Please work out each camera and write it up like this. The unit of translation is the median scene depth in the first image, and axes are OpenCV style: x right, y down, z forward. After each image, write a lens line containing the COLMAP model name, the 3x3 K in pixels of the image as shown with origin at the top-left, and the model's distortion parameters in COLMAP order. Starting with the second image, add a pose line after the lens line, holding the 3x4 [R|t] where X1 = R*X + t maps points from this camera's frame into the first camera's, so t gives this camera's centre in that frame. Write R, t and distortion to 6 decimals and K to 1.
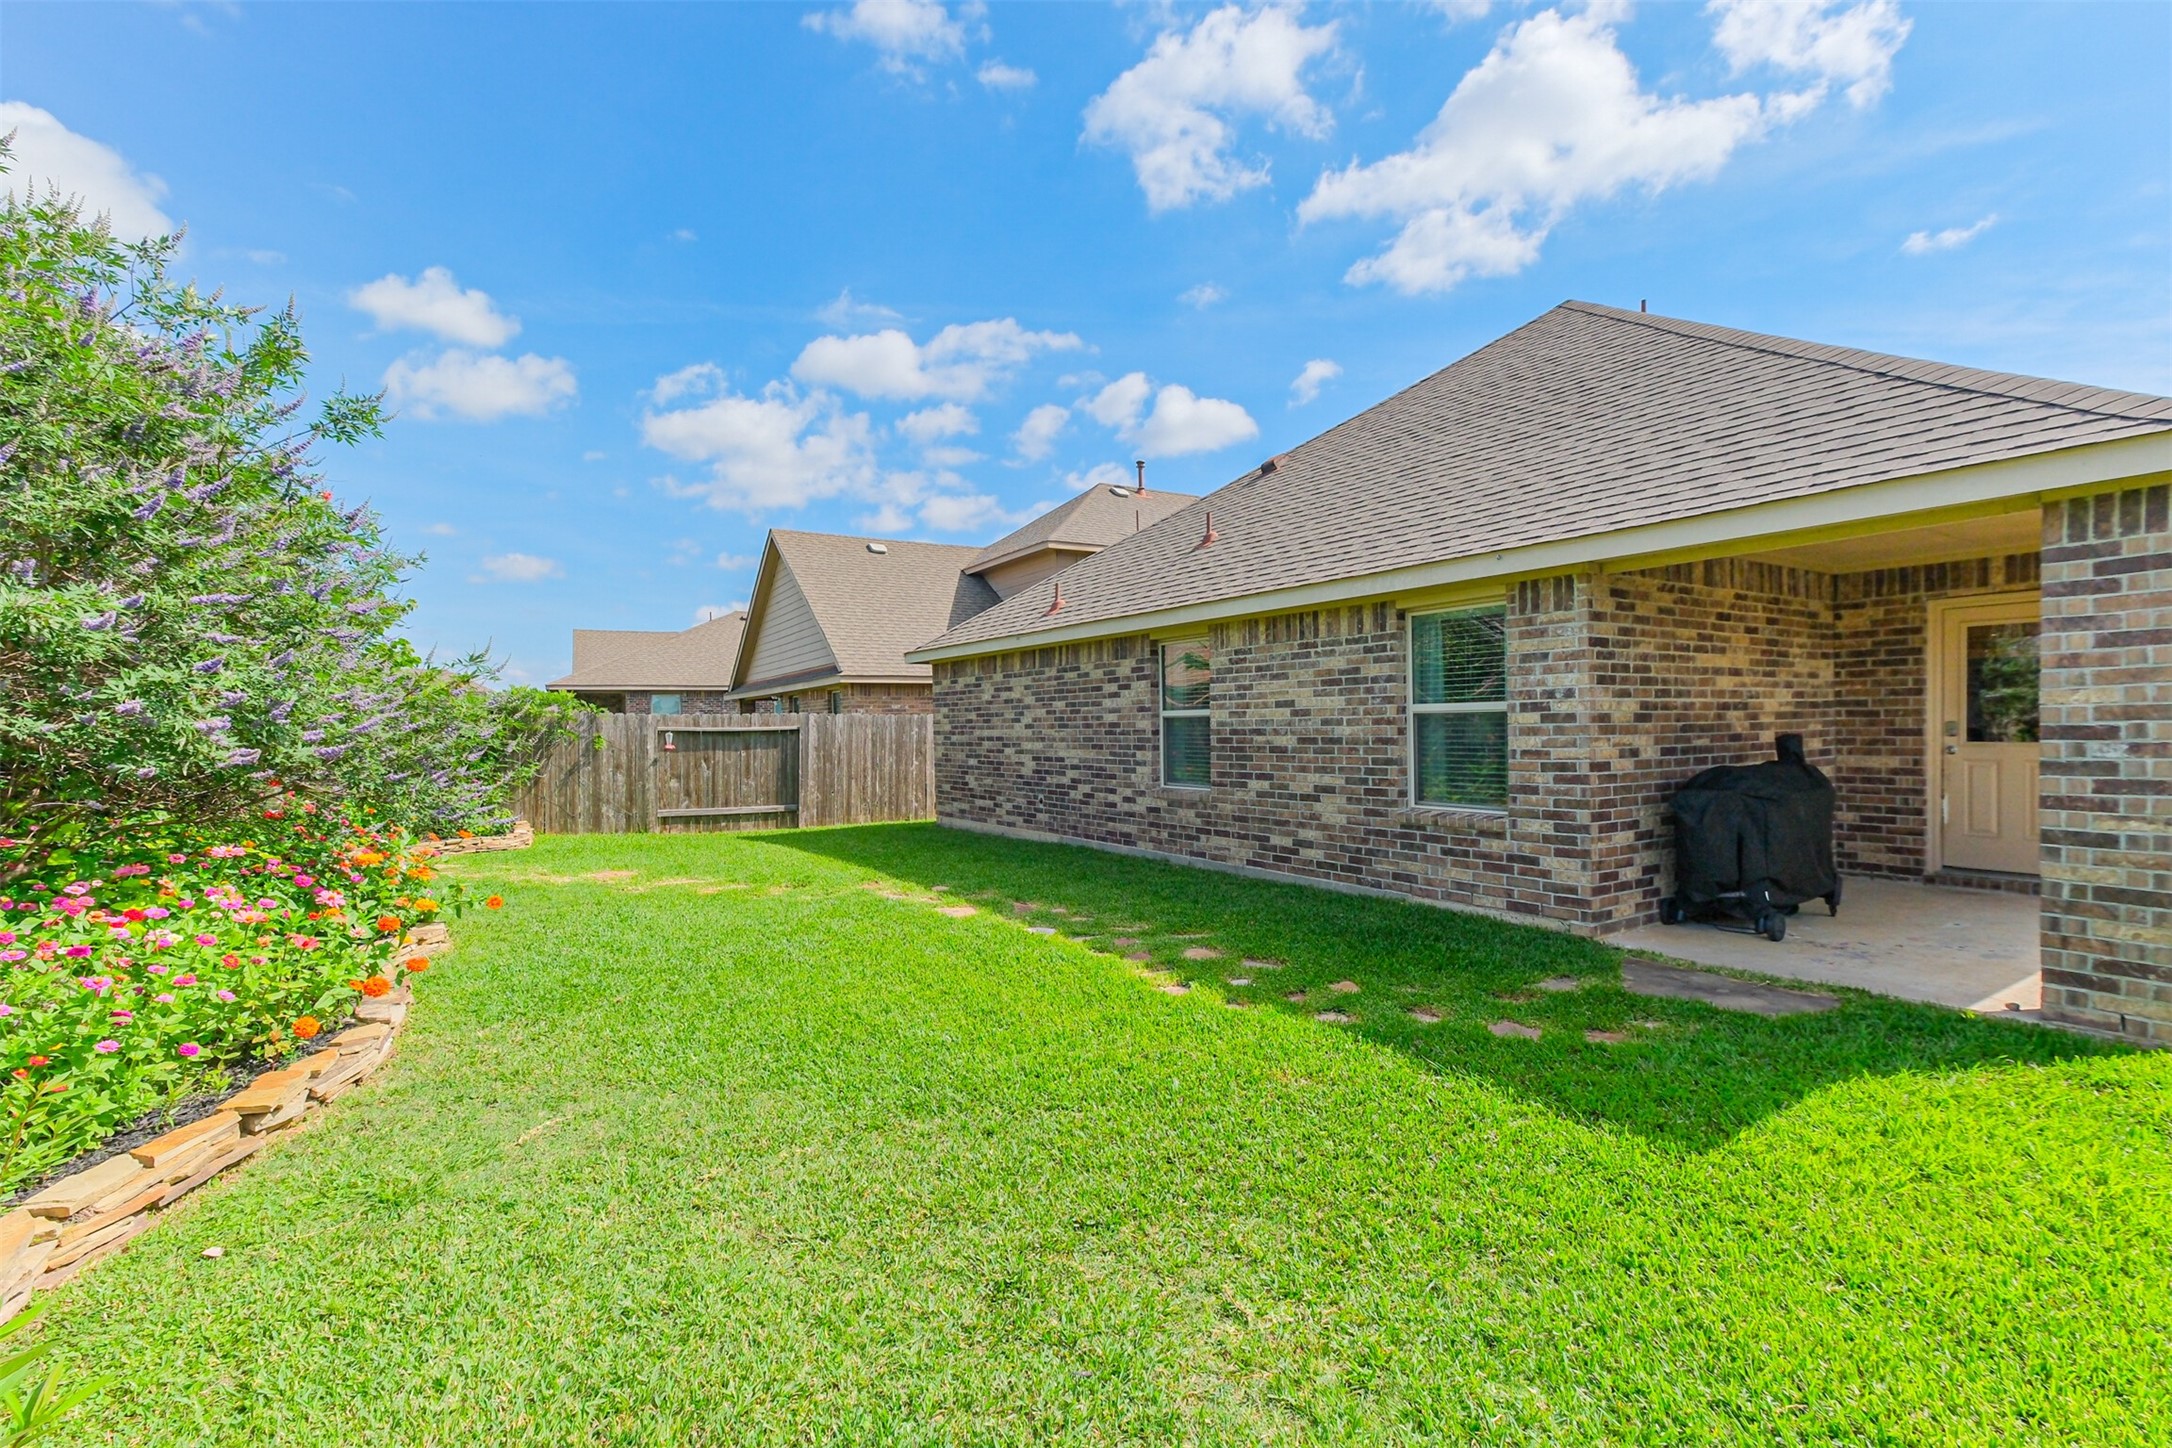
lens RADIAL K [[944.9, 0, 1082.9], [0, 944.9, 733.4], [0, 0, 1]] dist [0.000115, 0.000098]
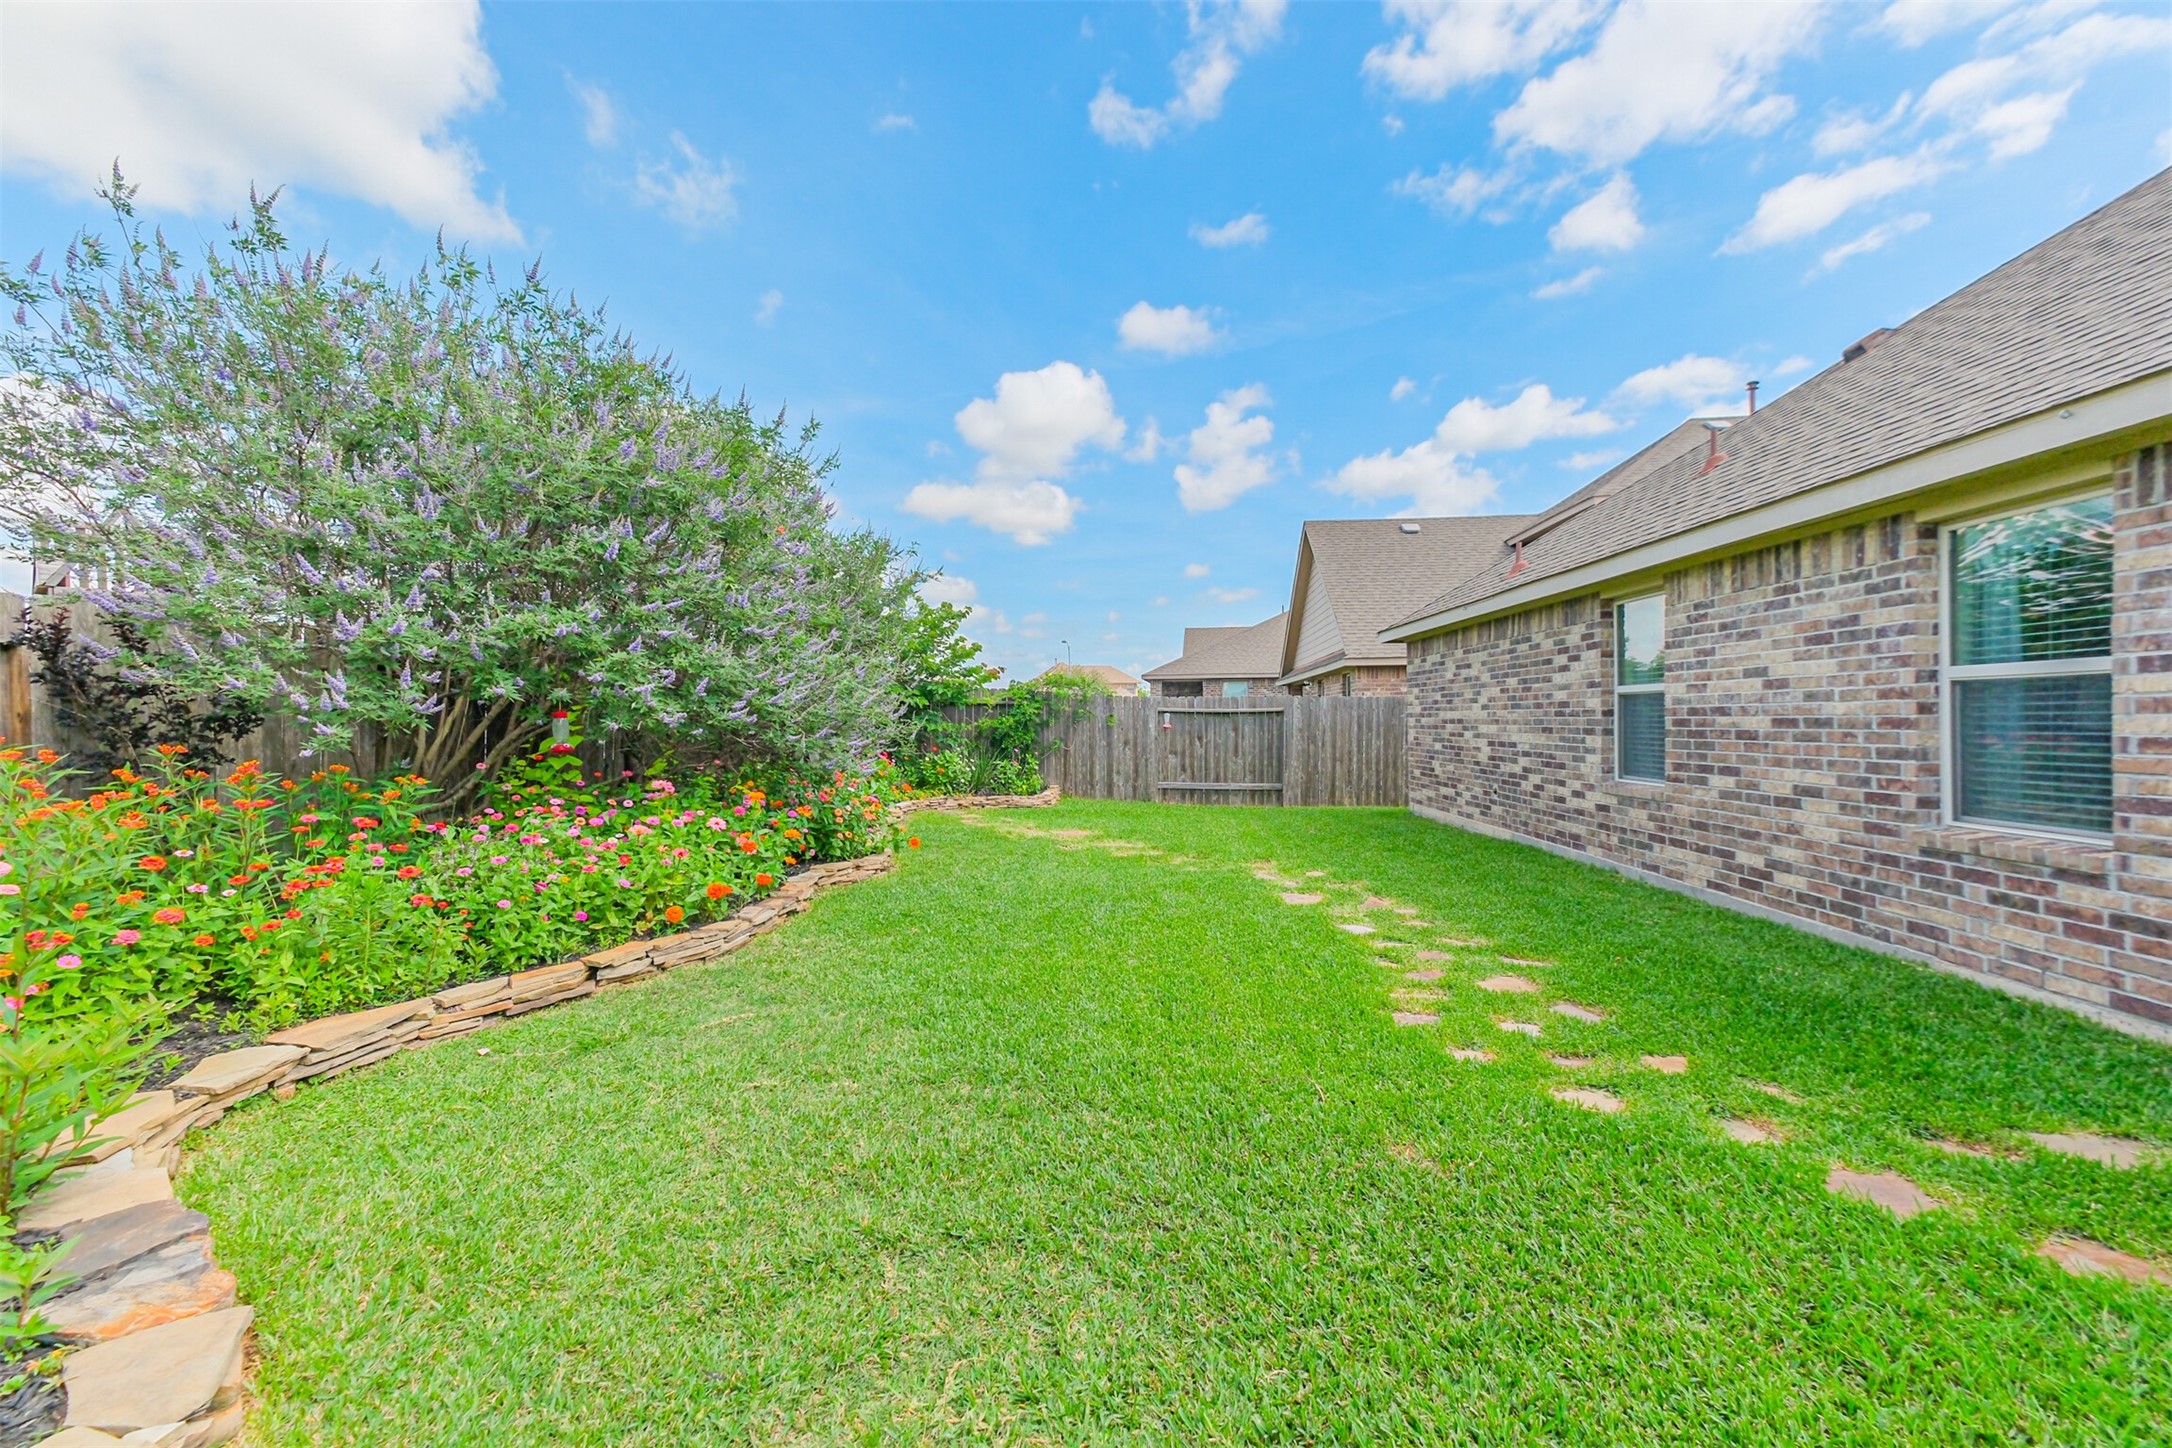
lens RADIAL K [[909.7, 0, 1086.0], [0, 909.7, 724.0], [0, 0, 1]] dist [0.002955, 0.000563]
pose [[0.804474, 0.010381, -0.593898, 0.212602], [-0.007859, 0.999946, 0.006833, 0.007764], [0.593936, -0.000829, 0.804512, 0.122986]]
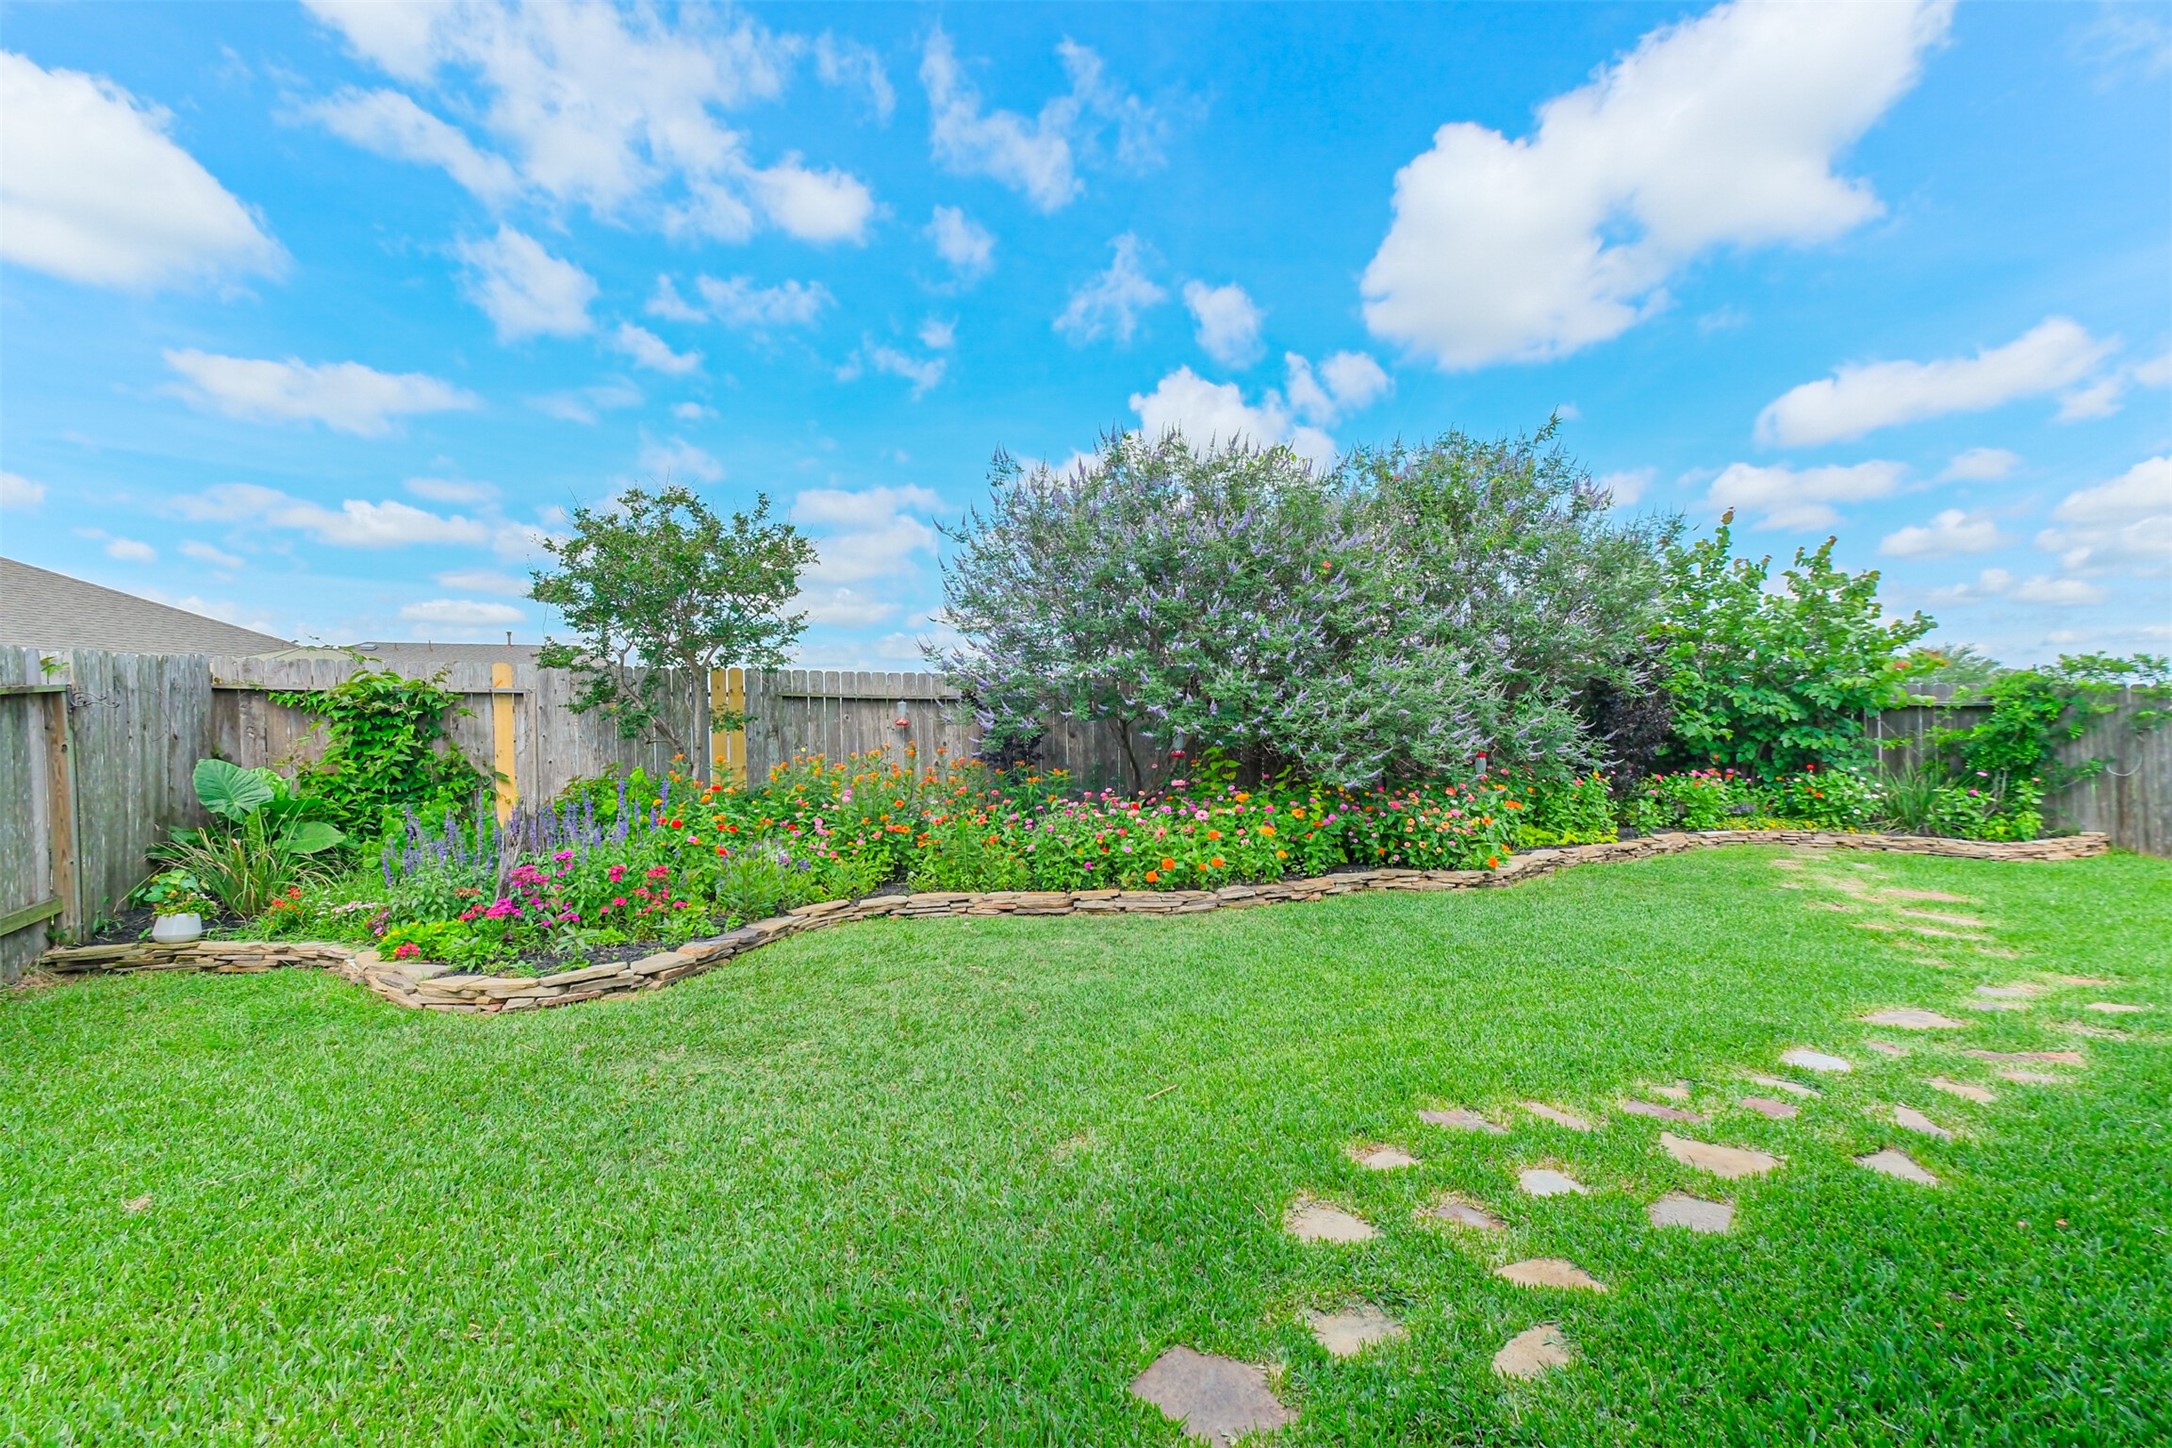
lens RADIAL K [[909.7, 0, 1086.0], [0, 909.7, 724.0], [0, 0, 1]] dist [0.002955, 0.000563]
pose [[-0.204193, -0.004151, -0.978922, 0.448168], [0.005336, 0.999971, -0.005353, 0.008205], [0.978916, -0.006316, -0.204165, 0.562817]]
